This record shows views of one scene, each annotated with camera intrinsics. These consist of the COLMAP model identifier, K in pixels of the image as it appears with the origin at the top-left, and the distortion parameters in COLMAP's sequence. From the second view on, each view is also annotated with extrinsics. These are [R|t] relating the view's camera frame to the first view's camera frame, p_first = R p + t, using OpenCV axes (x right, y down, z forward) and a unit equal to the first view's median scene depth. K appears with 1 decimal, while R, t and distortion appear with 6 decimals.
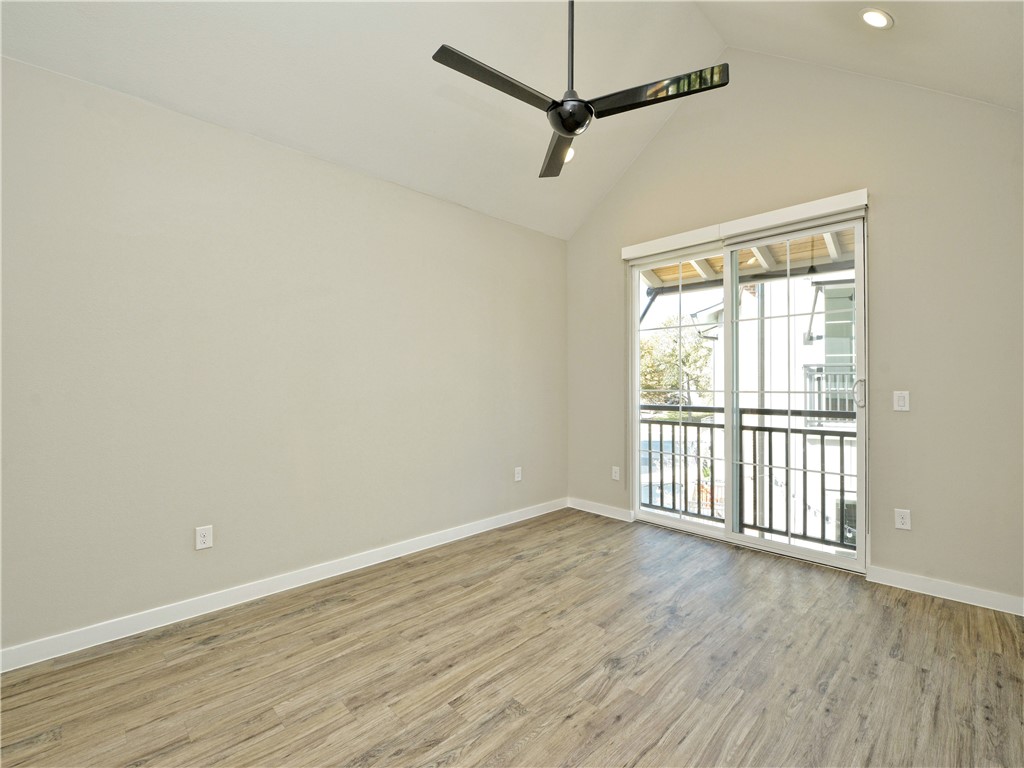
lens RADIAL K [[457.2, 0, 511.4], [0, 457.2, 380.2], [0, 0, 1]] dist [-0.010697, -0.004514]
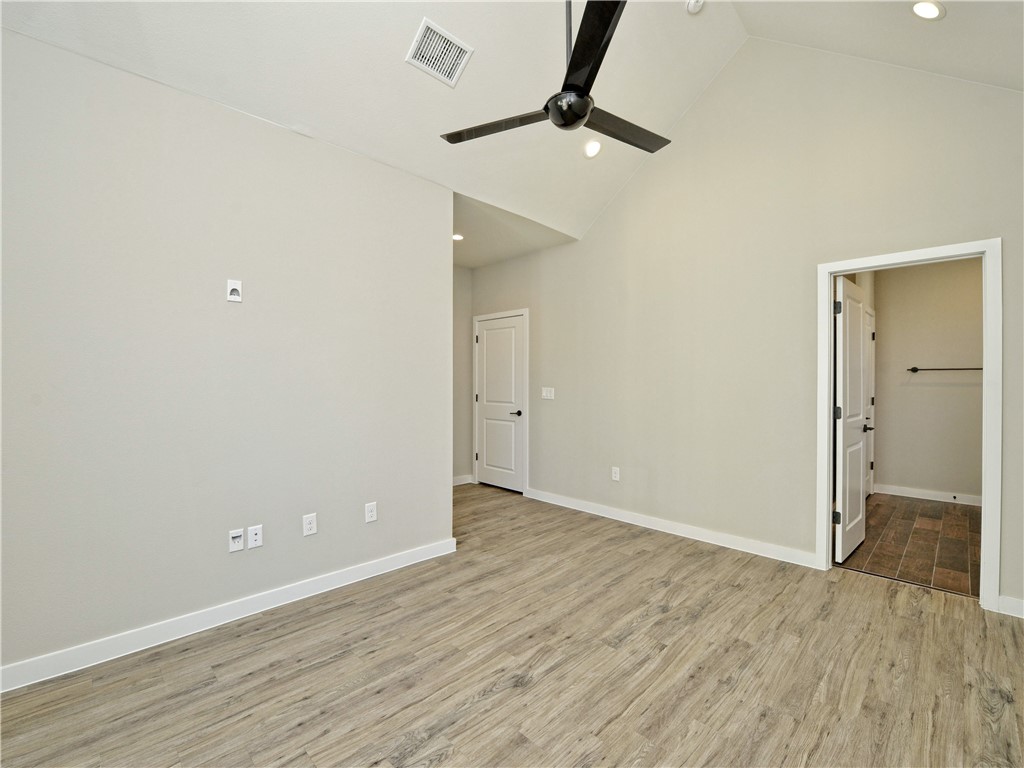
lens RADIAL K [[457.2, 0, 511.4], [0, 457.2, 380.2], [0, 0, 1]] dist [-0.010697, -0.004514]
pose [[-0.999909, -0.003924, -0.012894, 0.271909], [-0.003899, 0.999990, -0.001967, 0.003639], [0.012902, -0.001916, -0.999915, 2.022906]]
